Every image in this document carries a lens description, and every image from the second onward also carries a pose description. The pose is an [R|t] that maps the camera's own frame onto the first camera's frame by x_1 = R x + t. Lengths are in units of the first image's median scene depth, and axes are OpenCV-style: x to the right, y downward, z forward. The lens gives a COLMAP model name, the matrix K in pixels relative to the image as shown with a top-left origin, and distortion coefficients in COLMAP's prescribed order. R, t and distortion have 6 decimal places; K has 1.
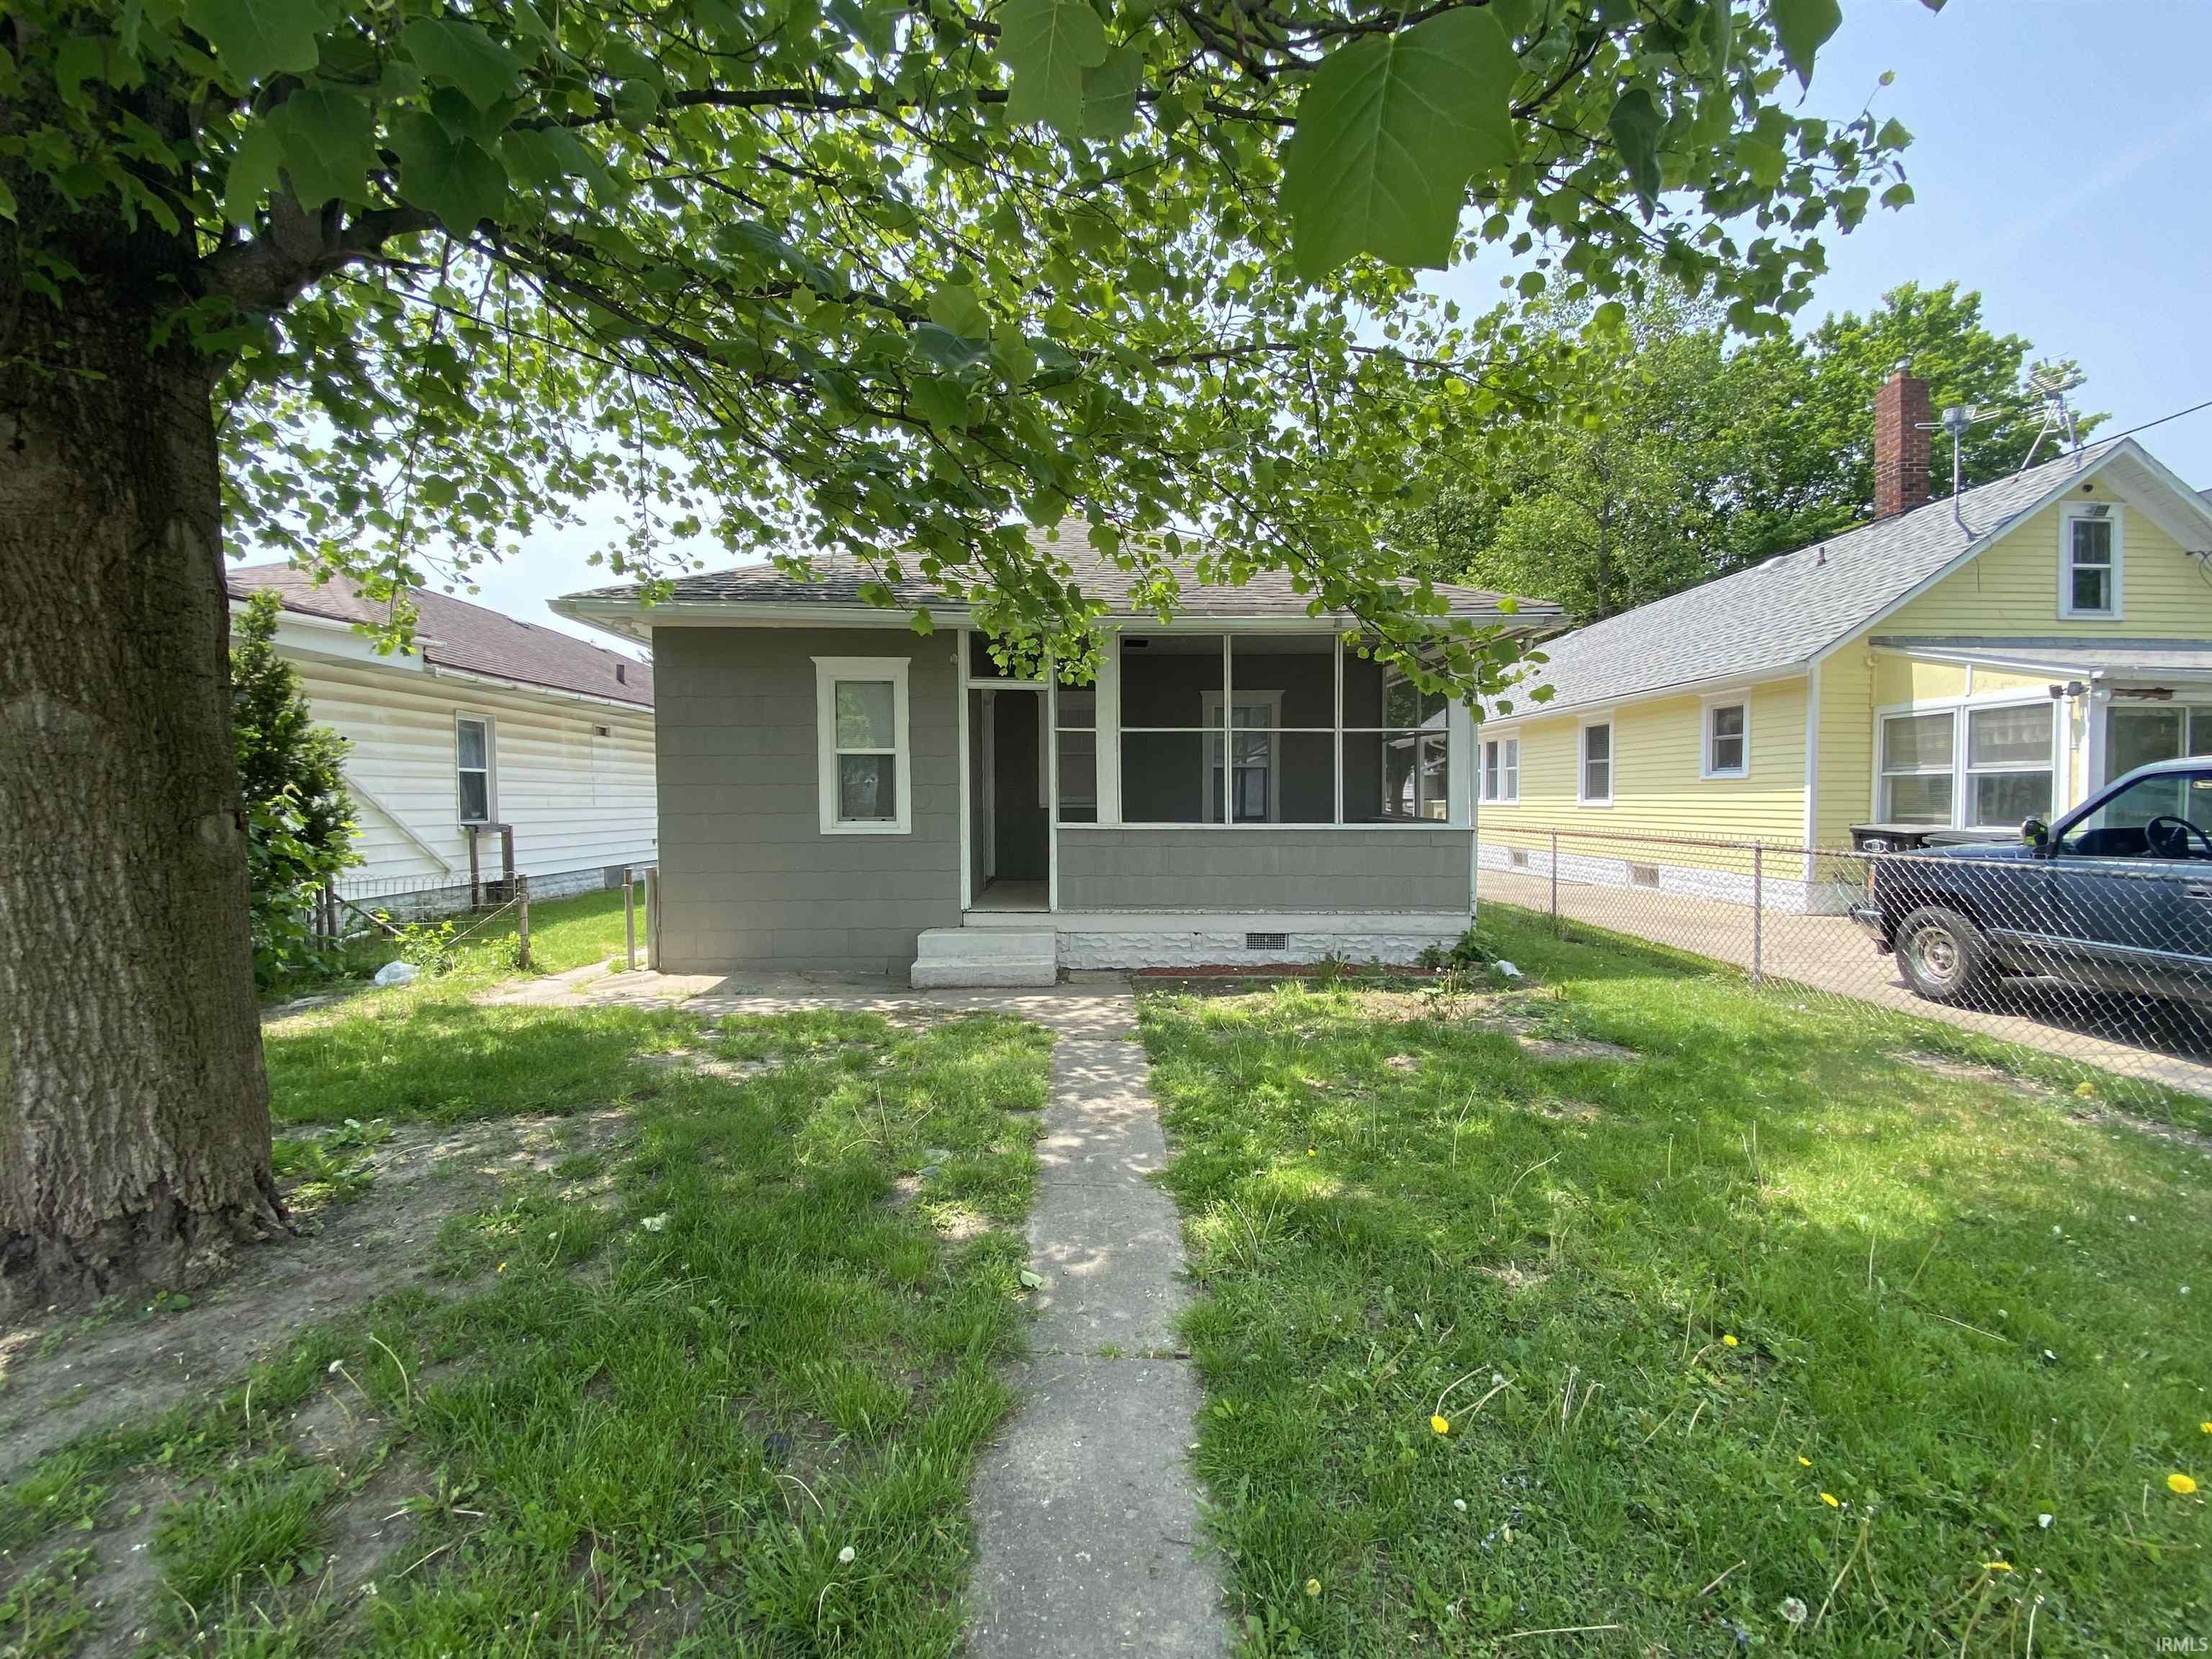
lens RADIAL K [[900.8, 0, 1106.0], [0, 900.8, 829.5], [0, 0, 1]] dist [0.000618, 0.000052]
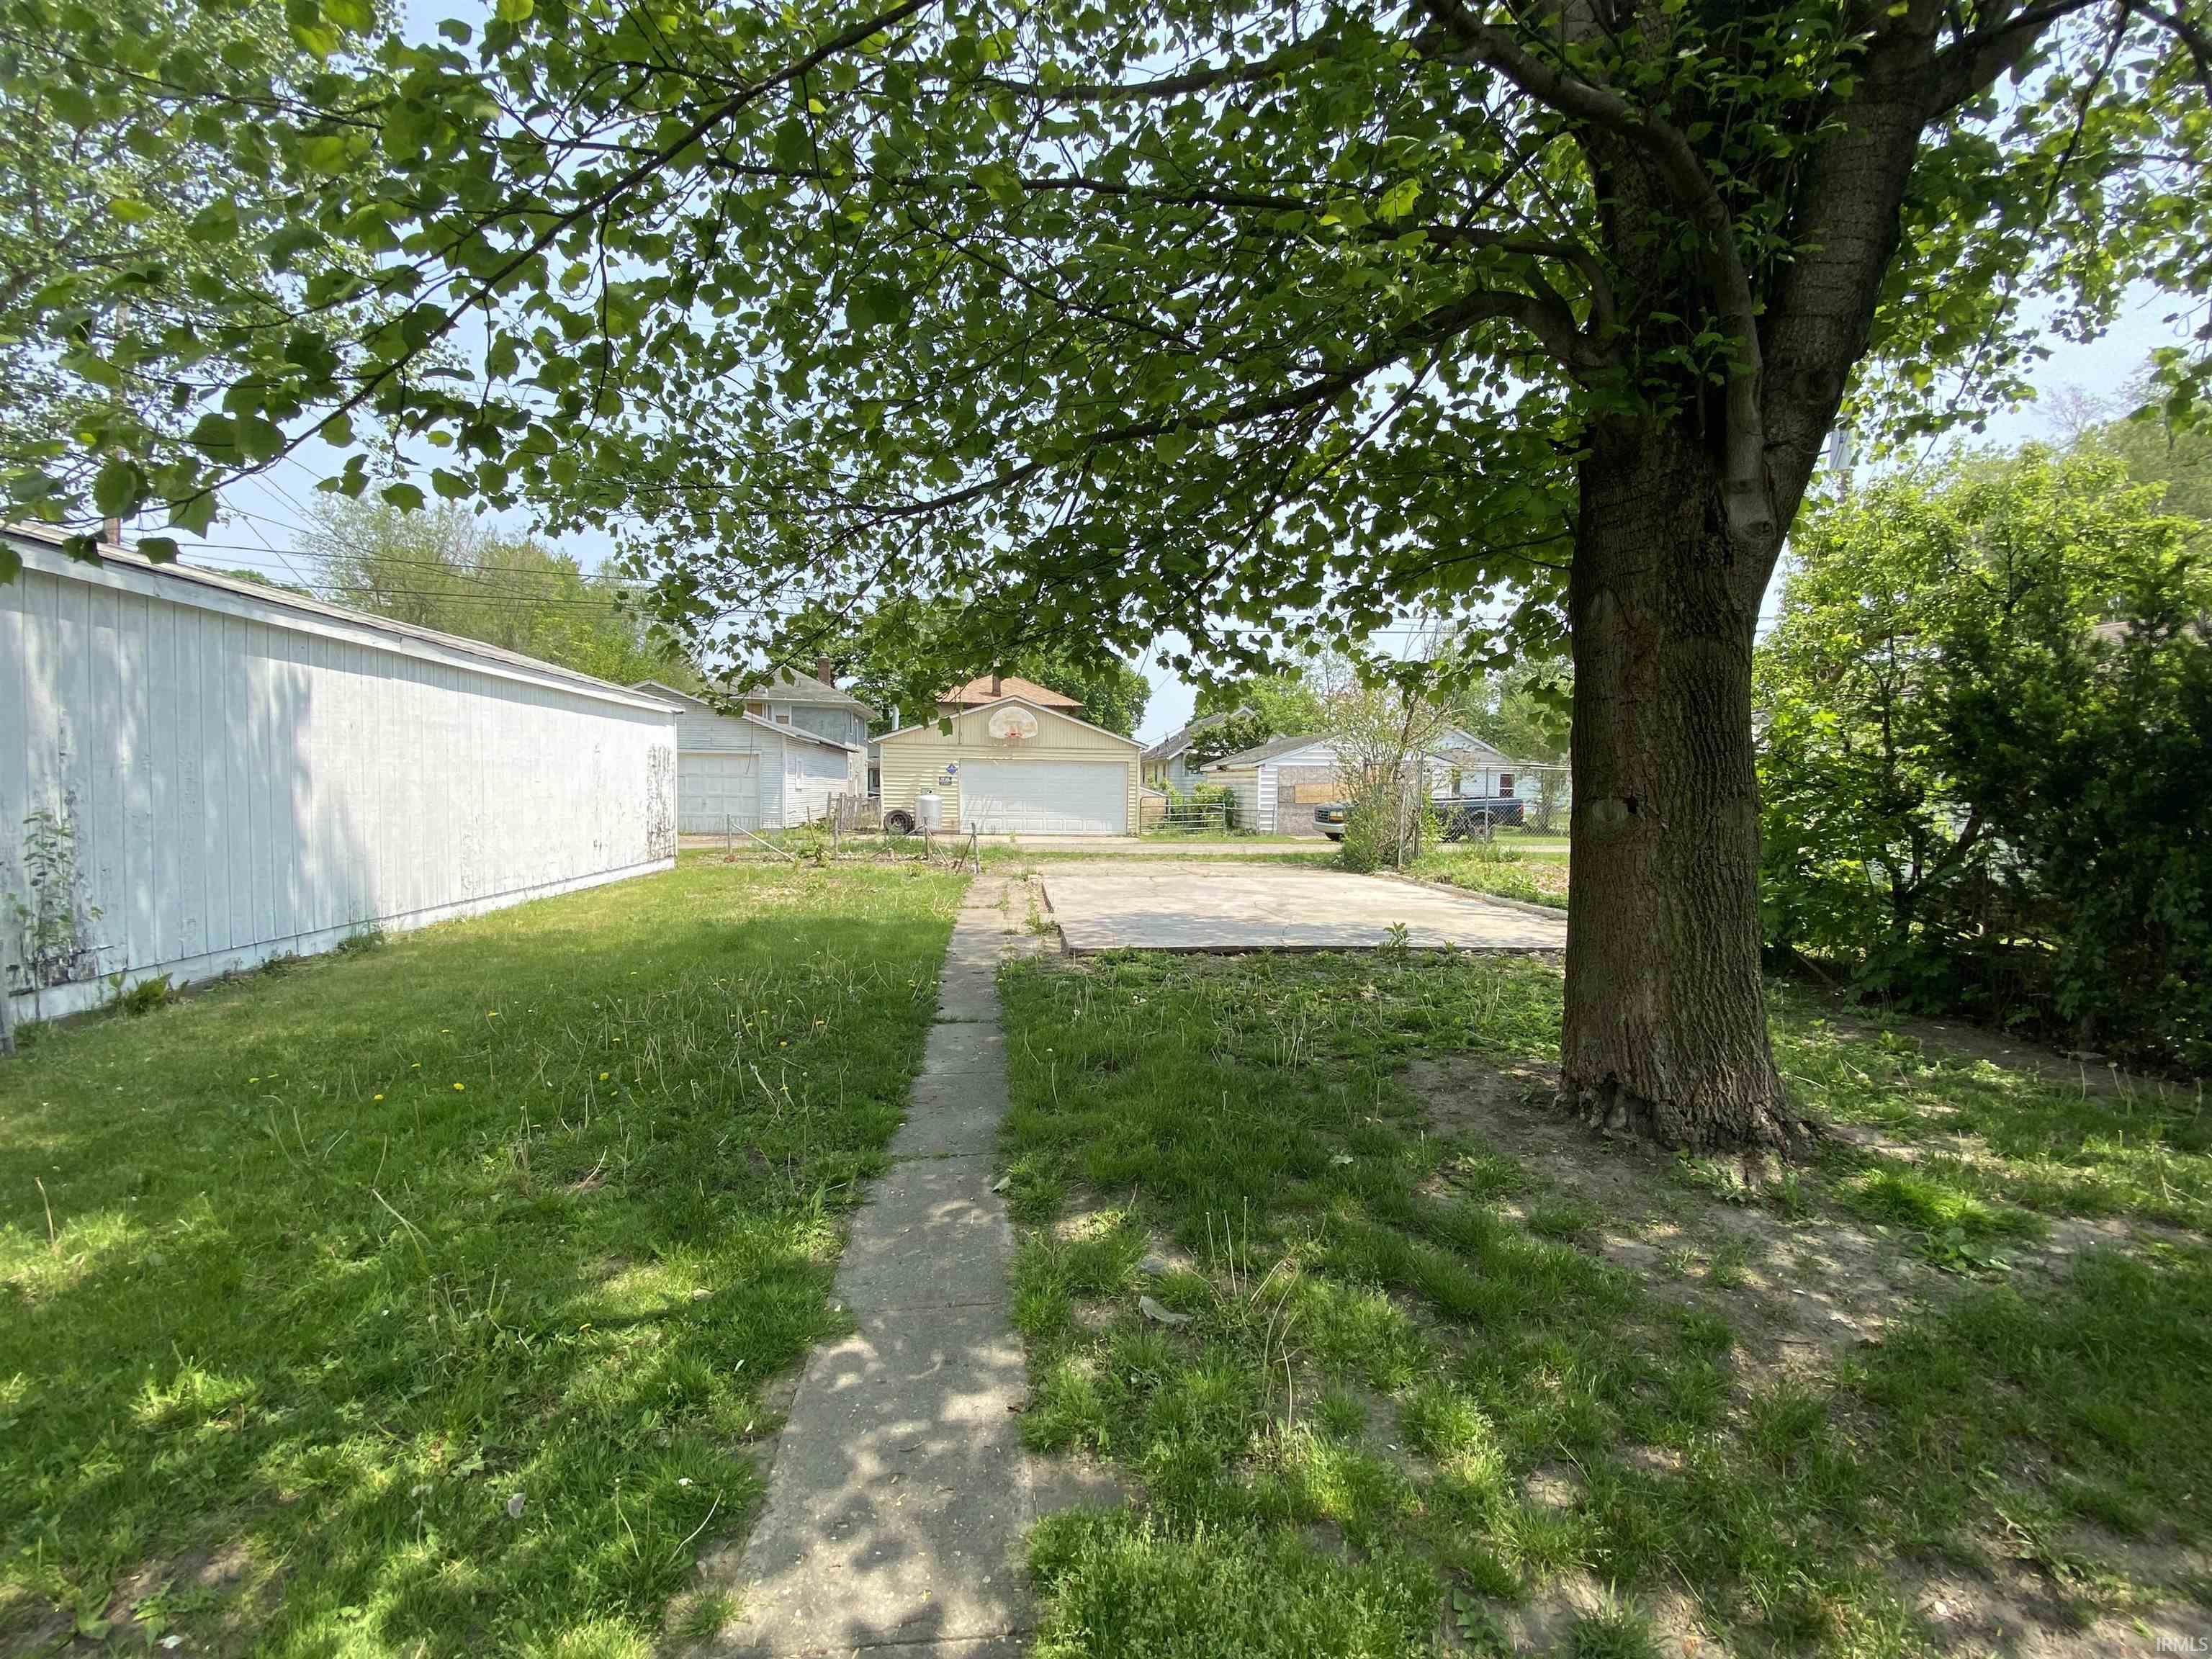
lens RADIAL K [[900.8, 0, 1106.0], [0, 900.8, 829.5], [0, 0, 1]] dist [0.000618, 0.000052]
pose [[-0.993533, -0.003907, -0.113479, -0.058468], [-0.012392, 0.997169, 0.074169, -0.042071], [0.112868, 0.075095, -0.990768, 1.481607]]
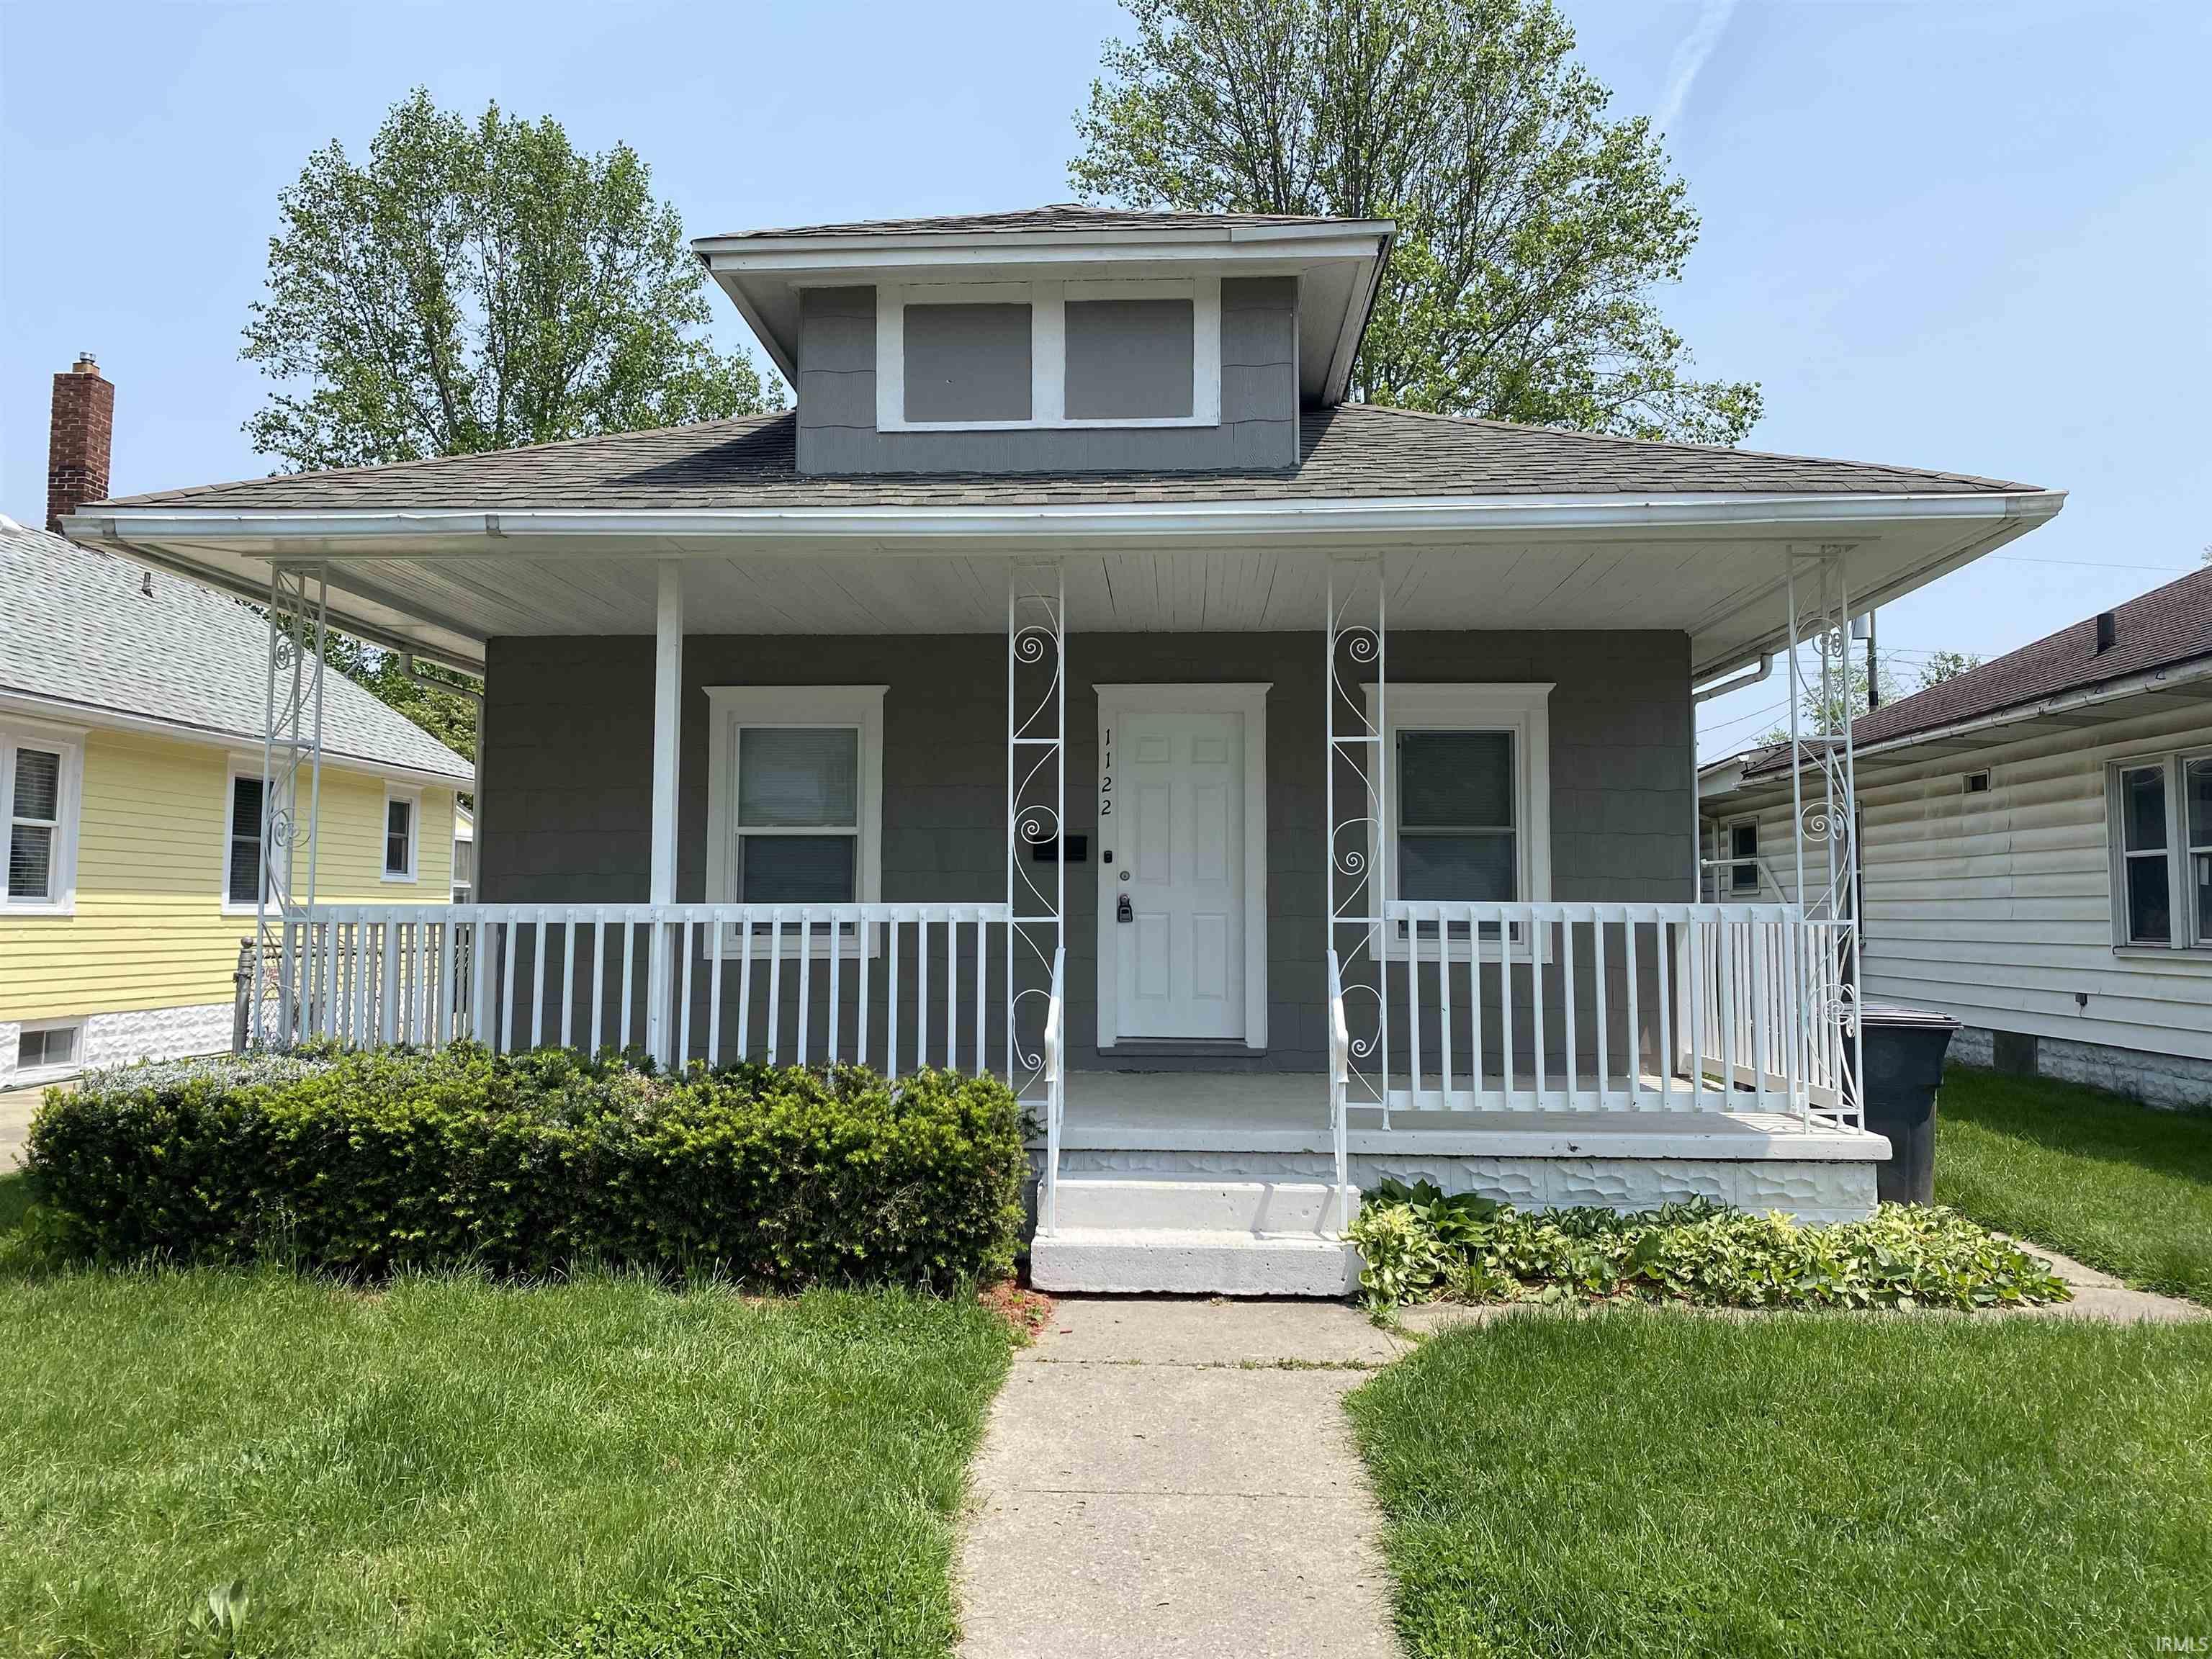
lens RADIAL K [[1679.8, 0, 1106.0], [0, 1679.8, 829.5], [0, 0, 1]] dist [0.009487, 0.008615]
pose [[-0.997599, 0.002086, 0.069224, -0.133279], [0.000724, 0.999806, -0.019690, -0.084514], [-0.069252, -0.019593, -0.997407, 2.917585]]
